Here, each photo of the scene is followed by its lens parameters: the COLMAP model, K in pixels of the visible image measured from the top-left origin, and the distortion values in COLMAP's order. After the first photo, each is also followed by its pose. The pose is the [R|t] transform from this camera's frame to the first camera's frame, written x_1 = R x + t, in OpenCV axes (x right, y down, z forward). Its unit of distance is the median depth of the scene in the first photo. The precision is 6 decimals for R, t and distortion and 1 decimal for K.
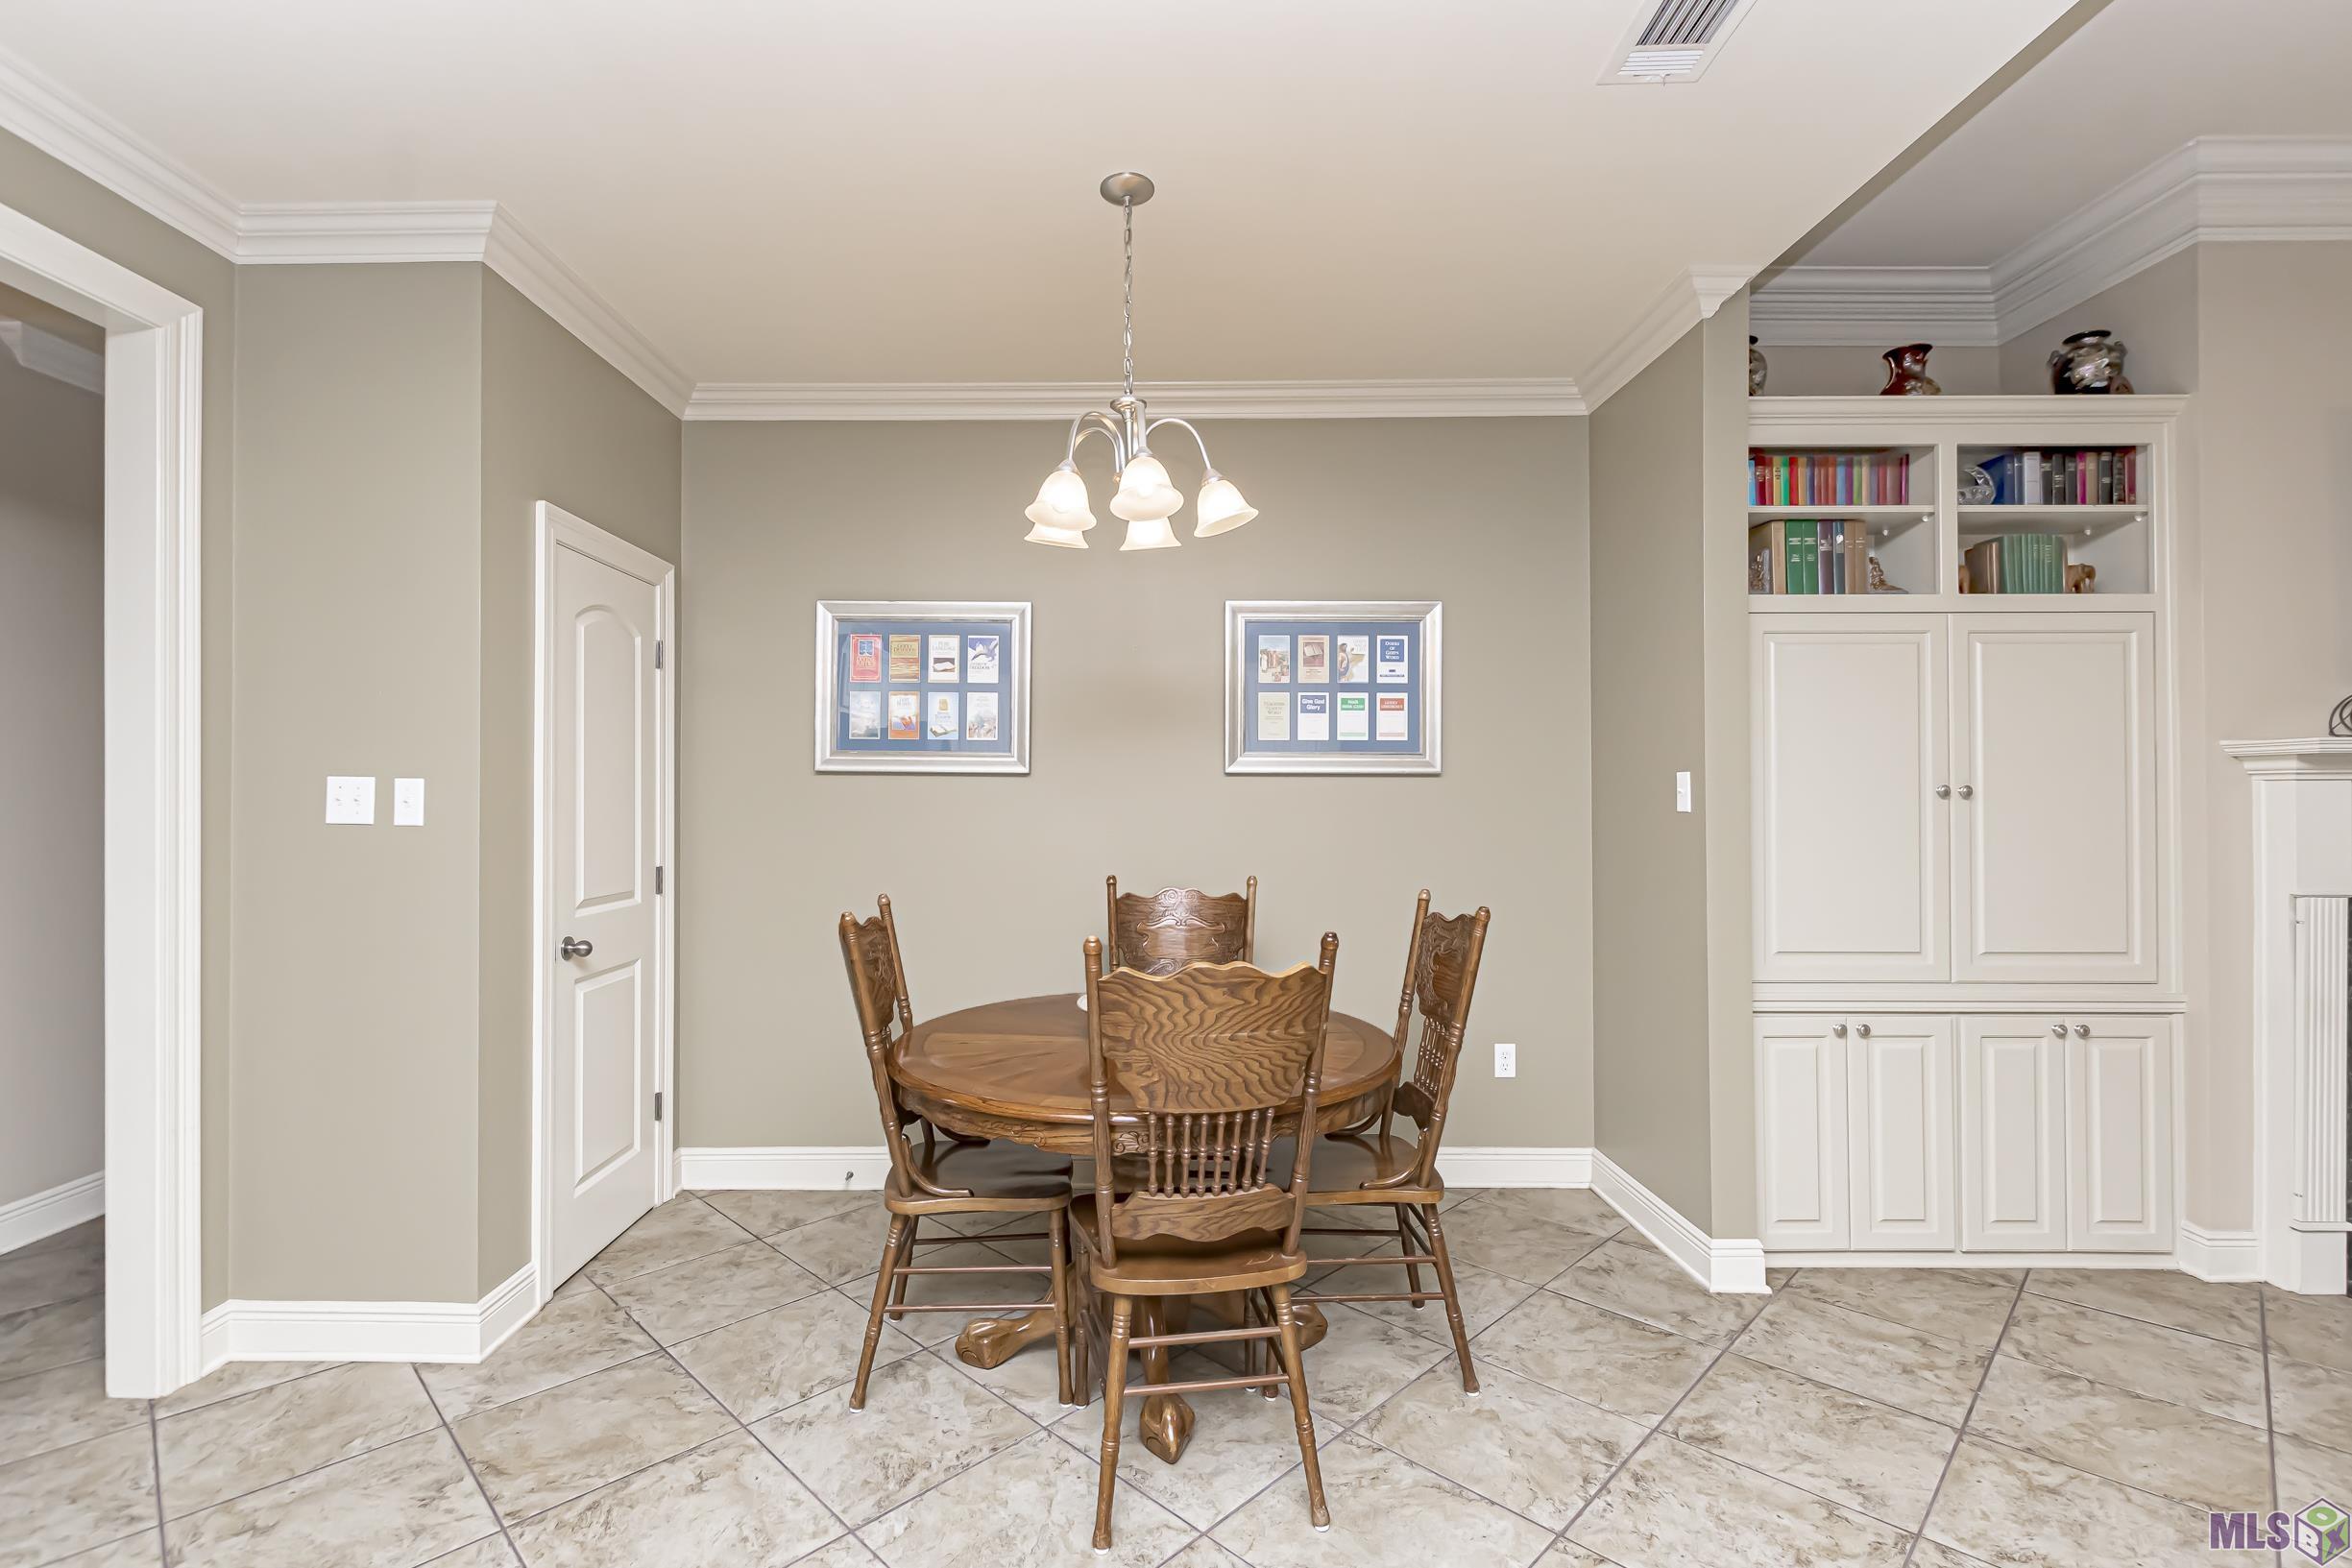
lens RADIAL K [[1063.4, 0, 1130.2], [0, 1063.4, 788.9], [0, 0, 1]] dist [0.001182, -0.000728]
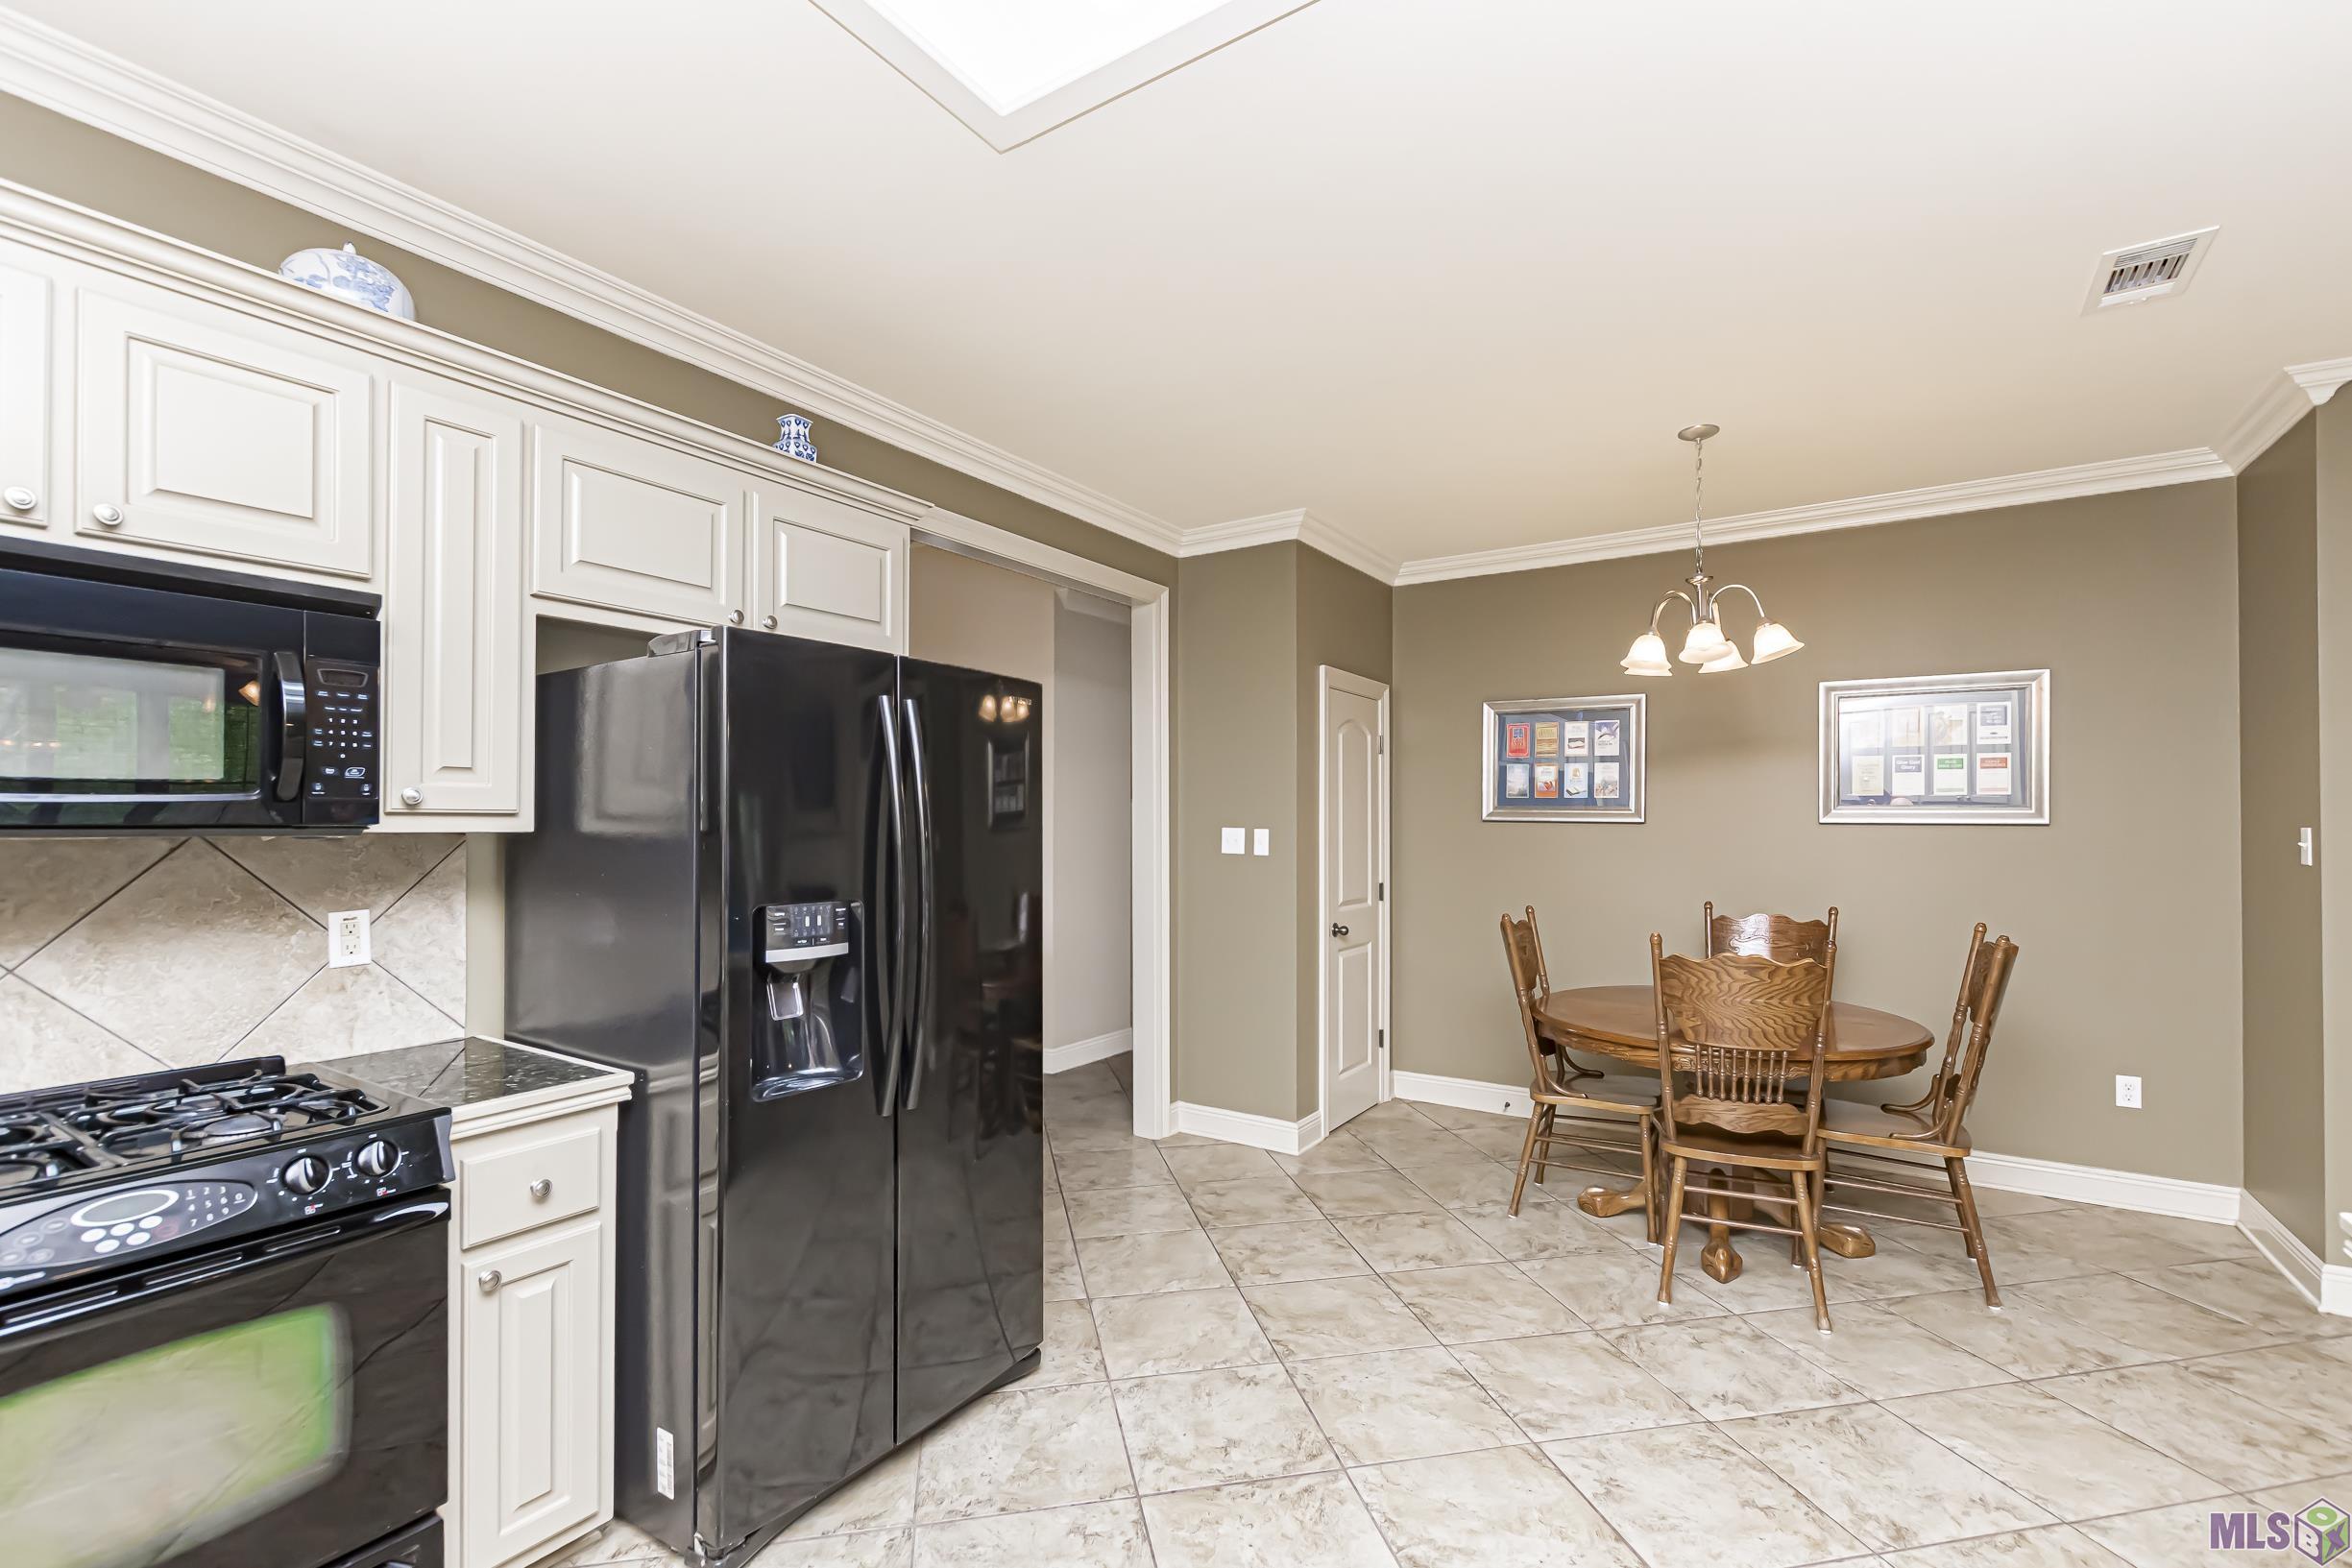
lens RADIAL K [[1021.6, 0, 1174.5], [0, 1021.6, 809.7], [0, 0, 1]] dist [0.001688, -0.000447]
pose [[0.841288, -0.003582, -0.540576, 0.125897], [0.000115, 0.999979, -0.006447, -0.028327], [0.540588, 0.005362, 0.841270, -0.484784]]
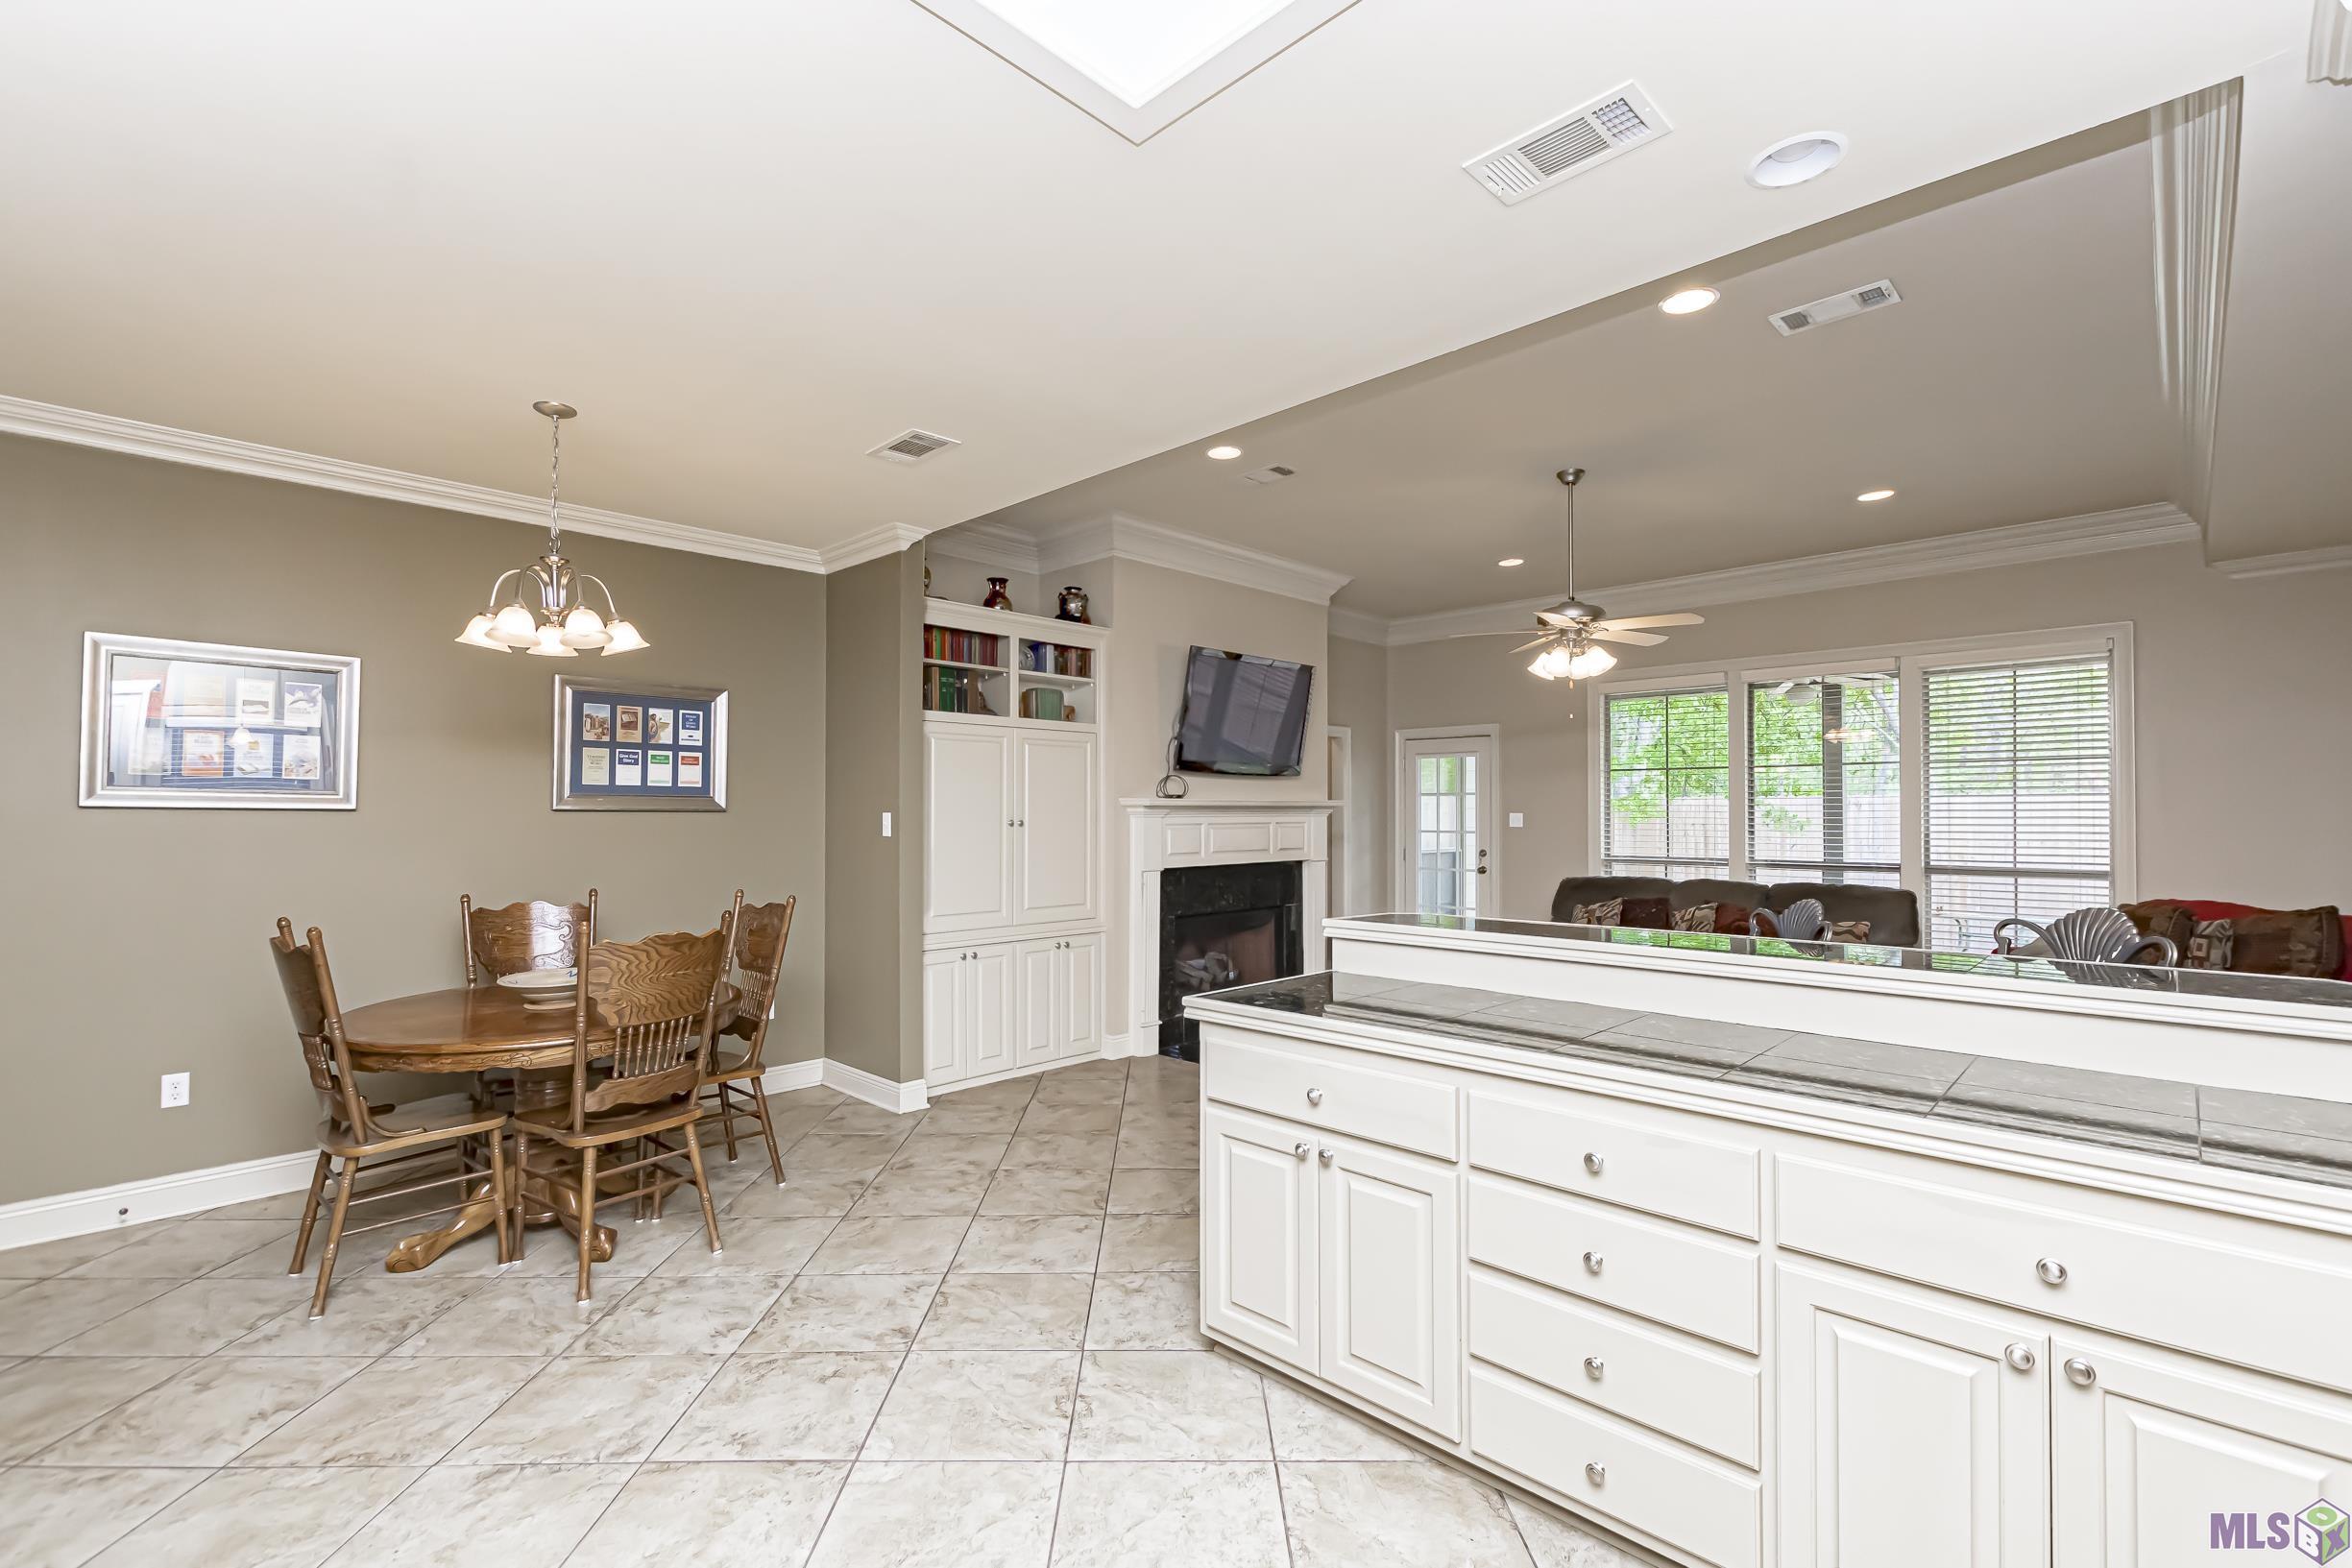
lens RADIAL K [[1034.4, 0, 1176.0], [0, 1034.4, 784.0], [0, 0, 1]] dist [-0.000025, -0.000422]
pose [[0.692222, 0.021689, 0.721358, -0.355607], [-0.005352, 0.999675, -0.024921, -0.023795], [-0.721664, 0.013390, 0.692114, -0.478967]]
